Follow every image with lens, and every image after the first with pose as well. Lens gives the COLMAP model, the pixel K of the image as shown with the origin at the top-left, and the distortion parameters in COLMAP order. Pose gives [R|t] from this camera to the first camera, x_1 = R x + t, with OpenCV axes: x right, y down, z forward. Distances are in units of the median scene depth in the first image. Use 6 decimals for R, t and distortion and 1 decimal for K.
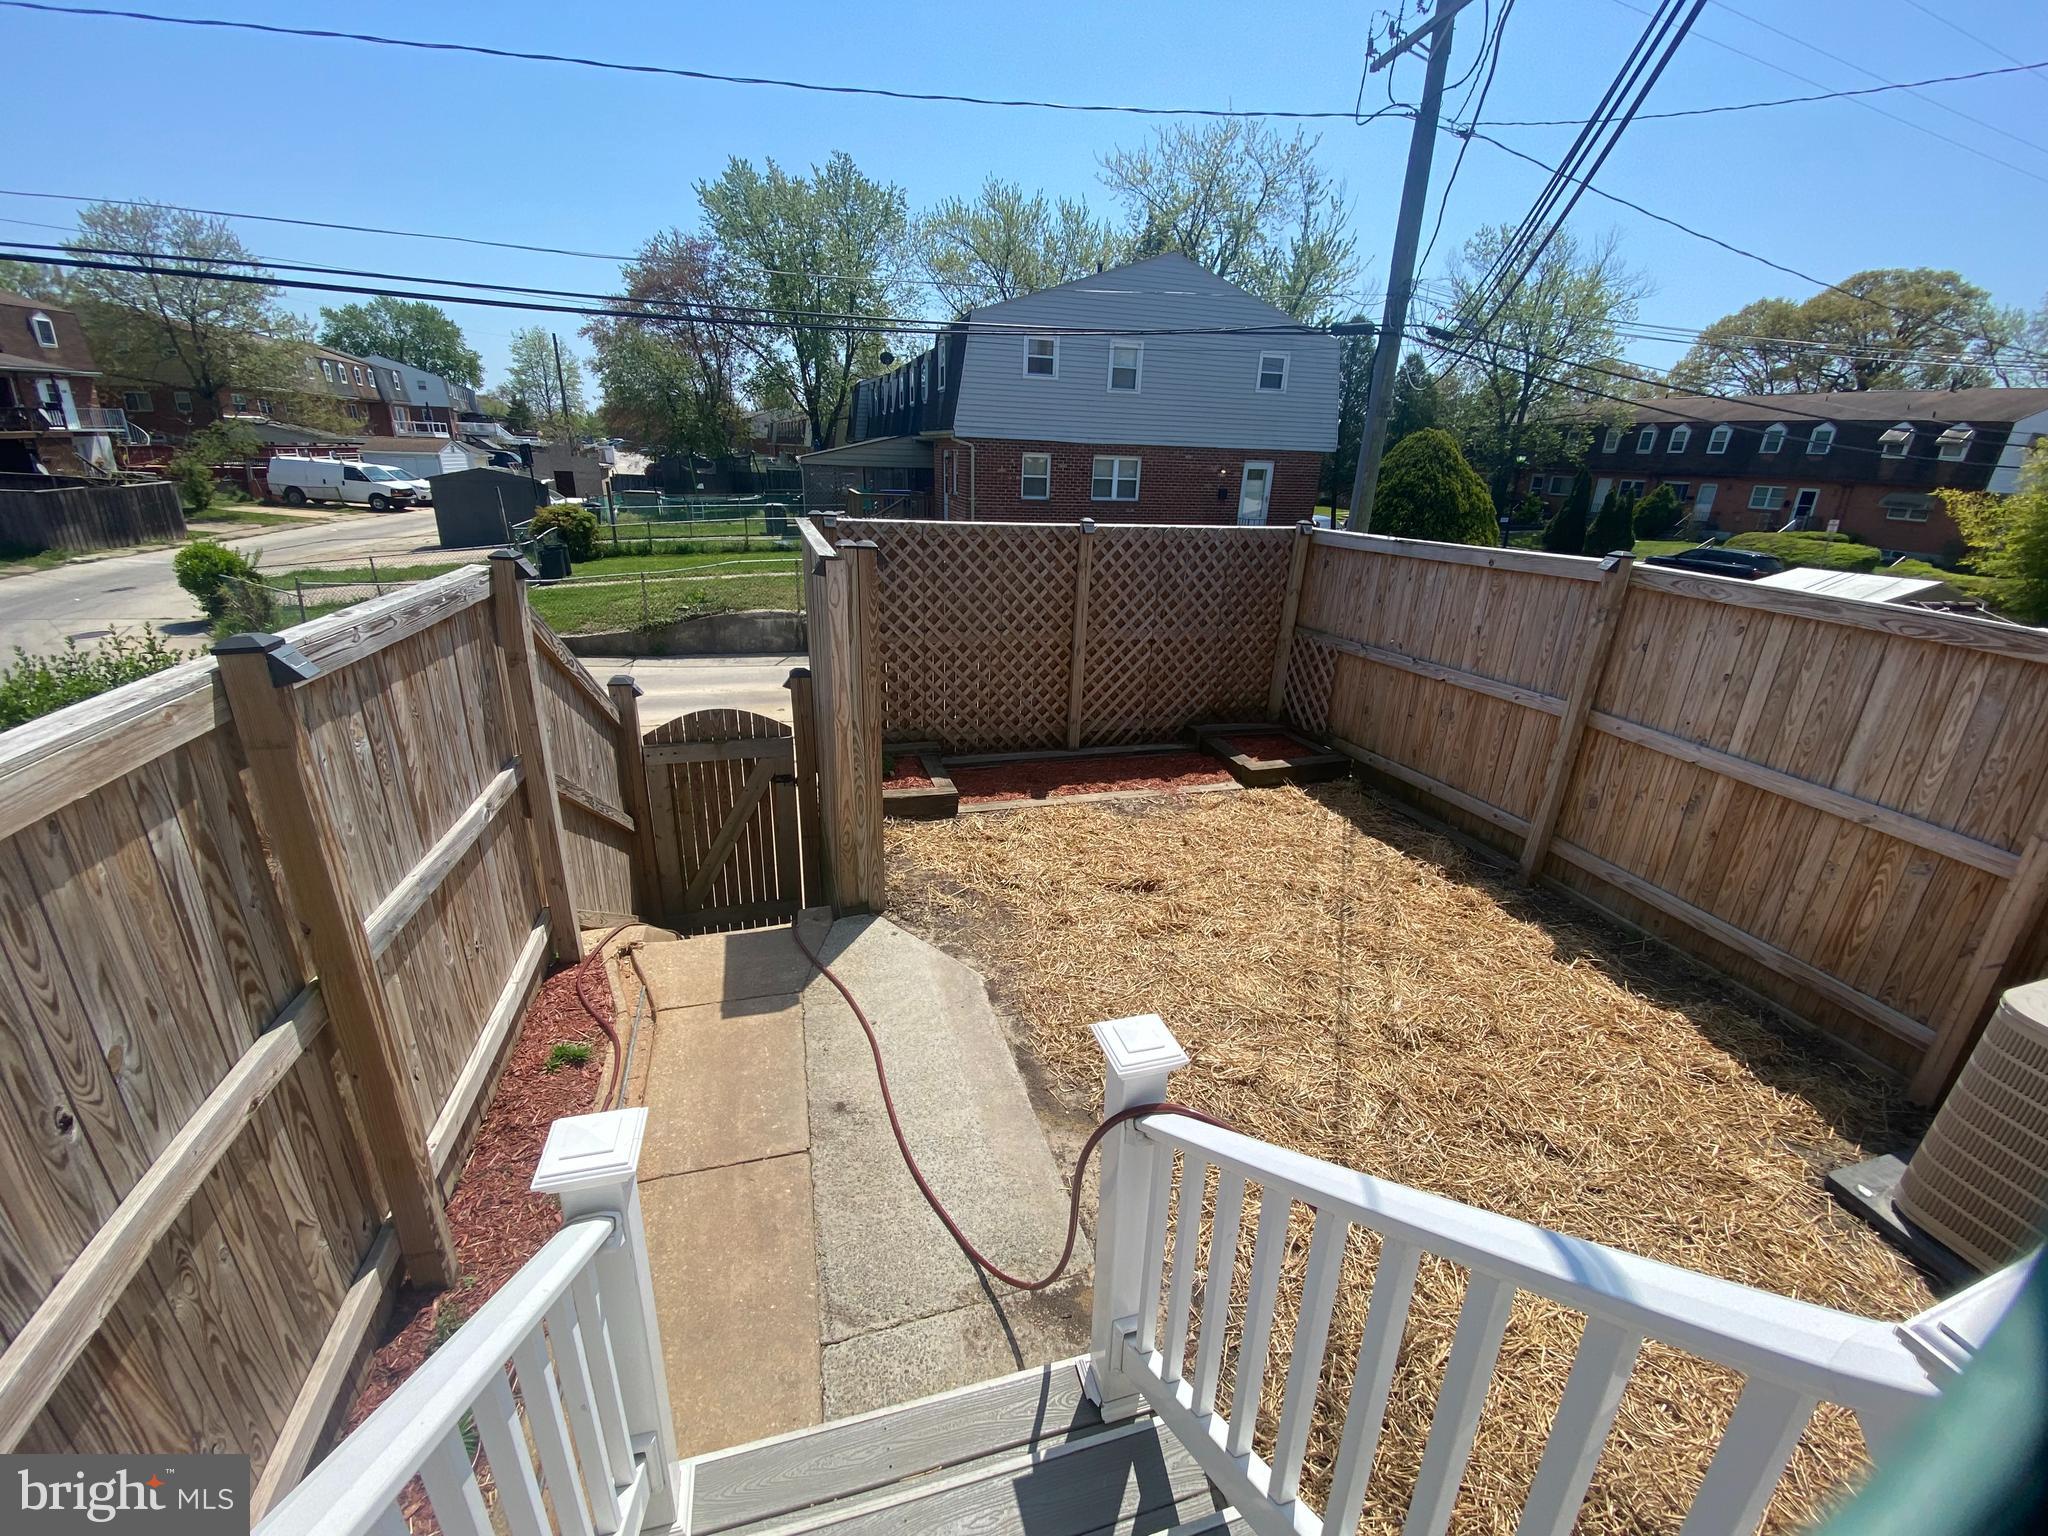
lens RADIAL K [[827.3, 0, 1023.1], [0, 827.3, 761.2], [0, 0, 1]] dist [-0.016676, -0.000940]
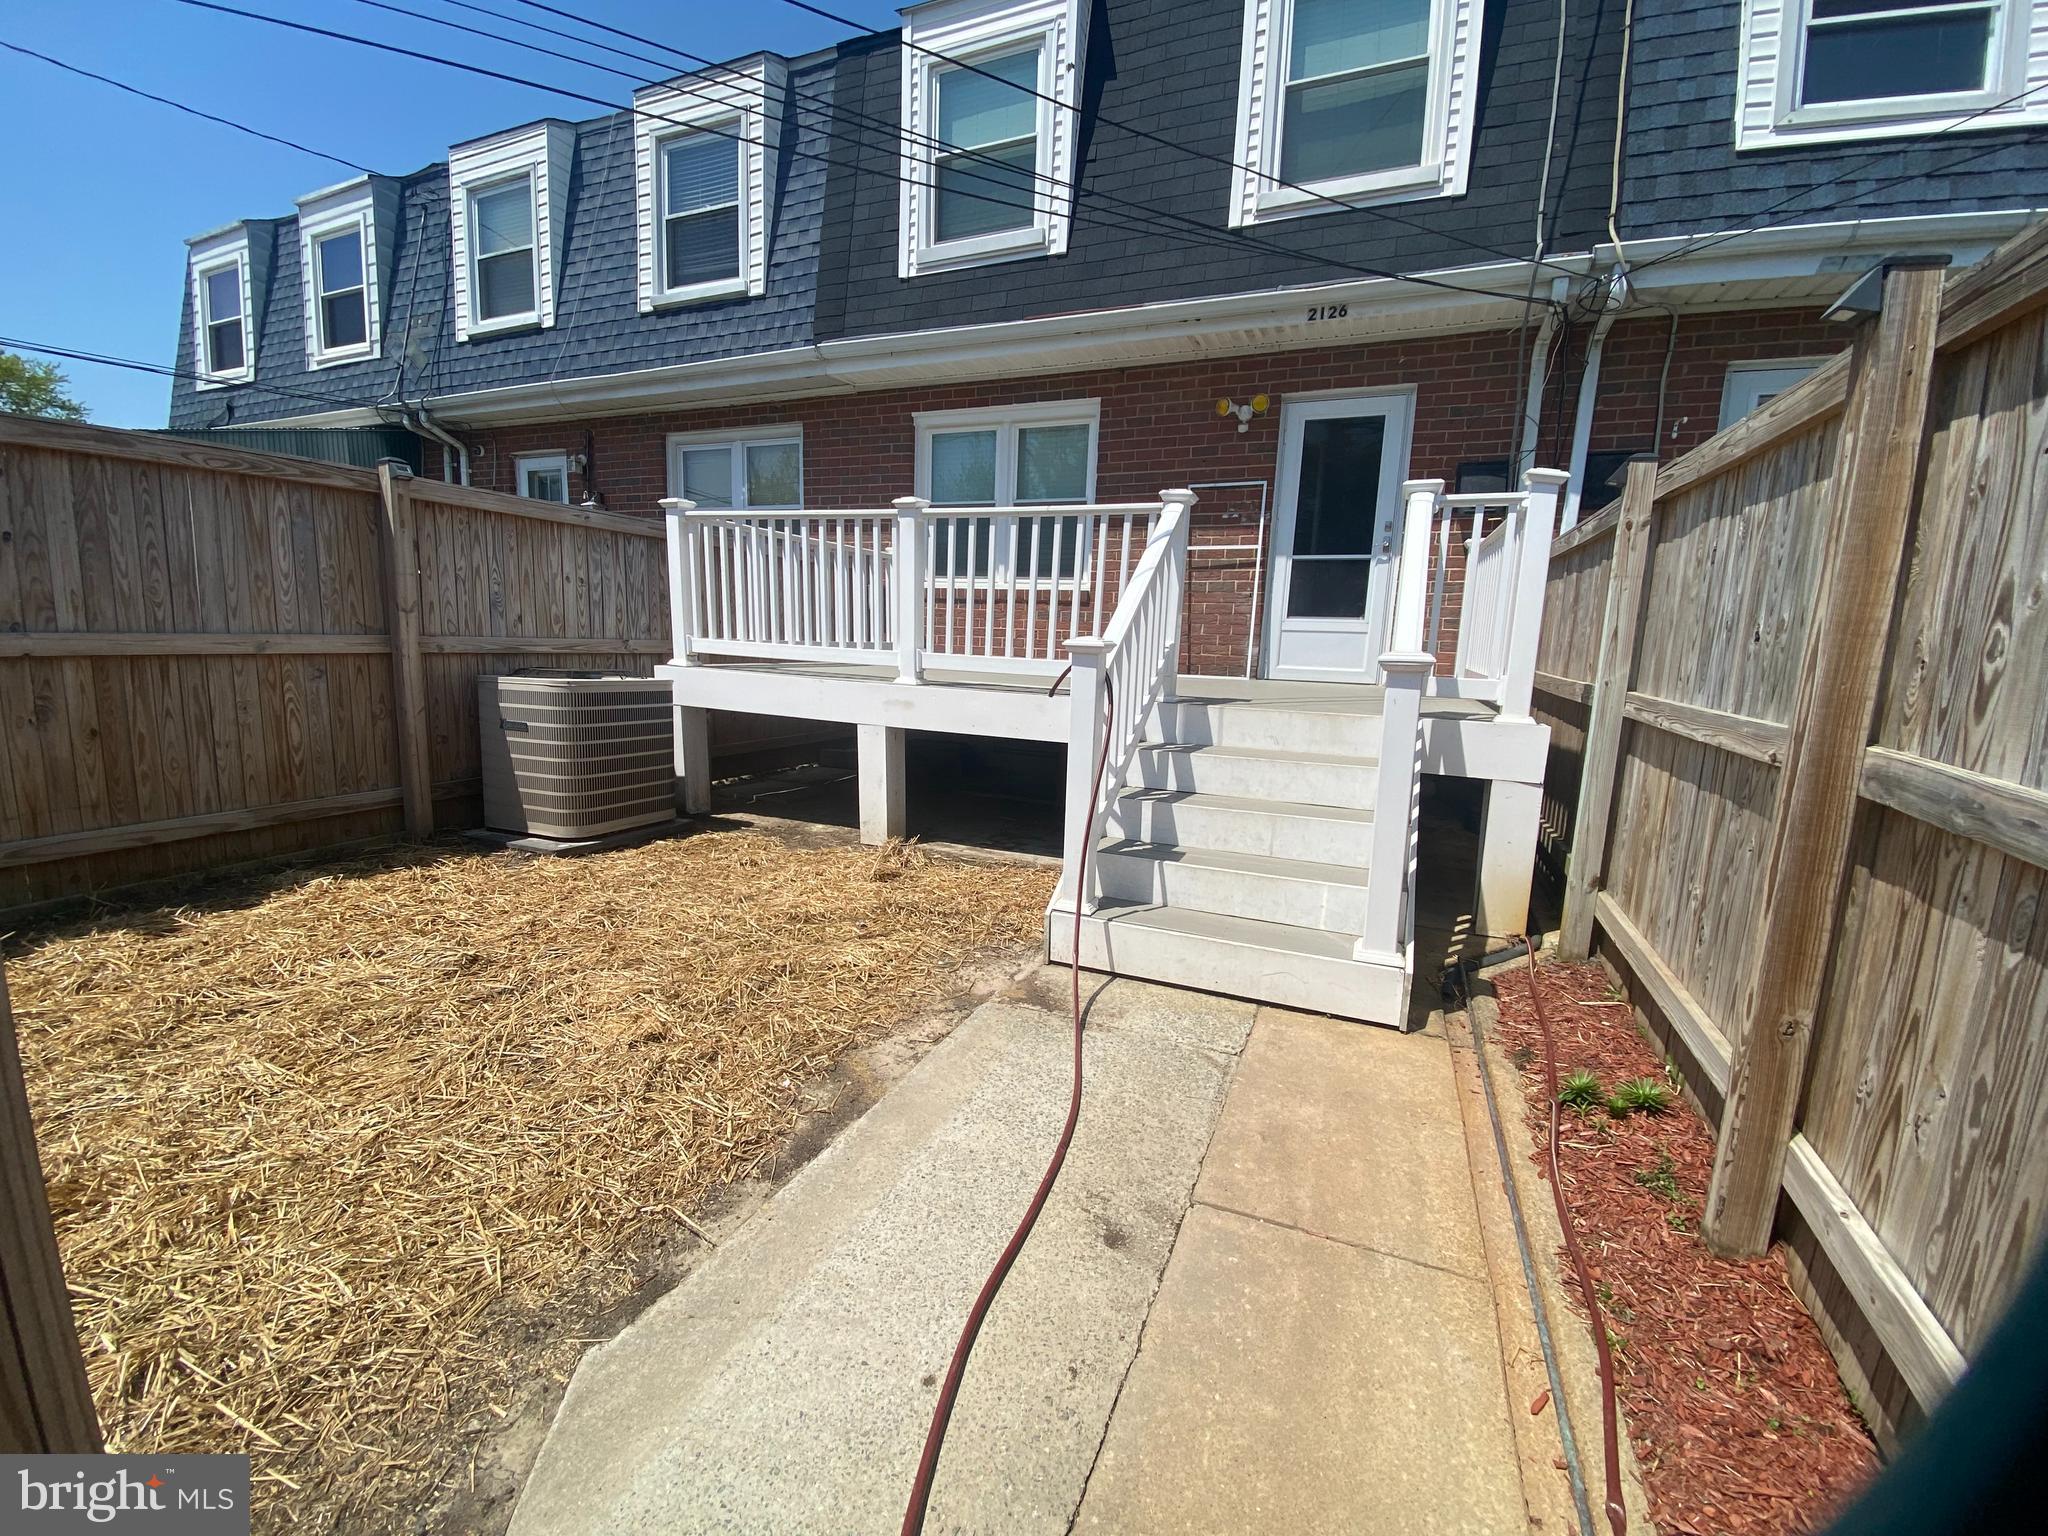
lens RADIAL K [[827.3, 0, 1023.1], [0, 827.3, 755.3], [0, 0, 1]] dist [-0.016676, -0.000940]
pose [[-0.771152, -0.157458, 0.616873, -0.416775], [0.163830, 0.887224, 0.431269, -0.099472], [-0.615211, 0.433636, -0.658389, 1.134567]]
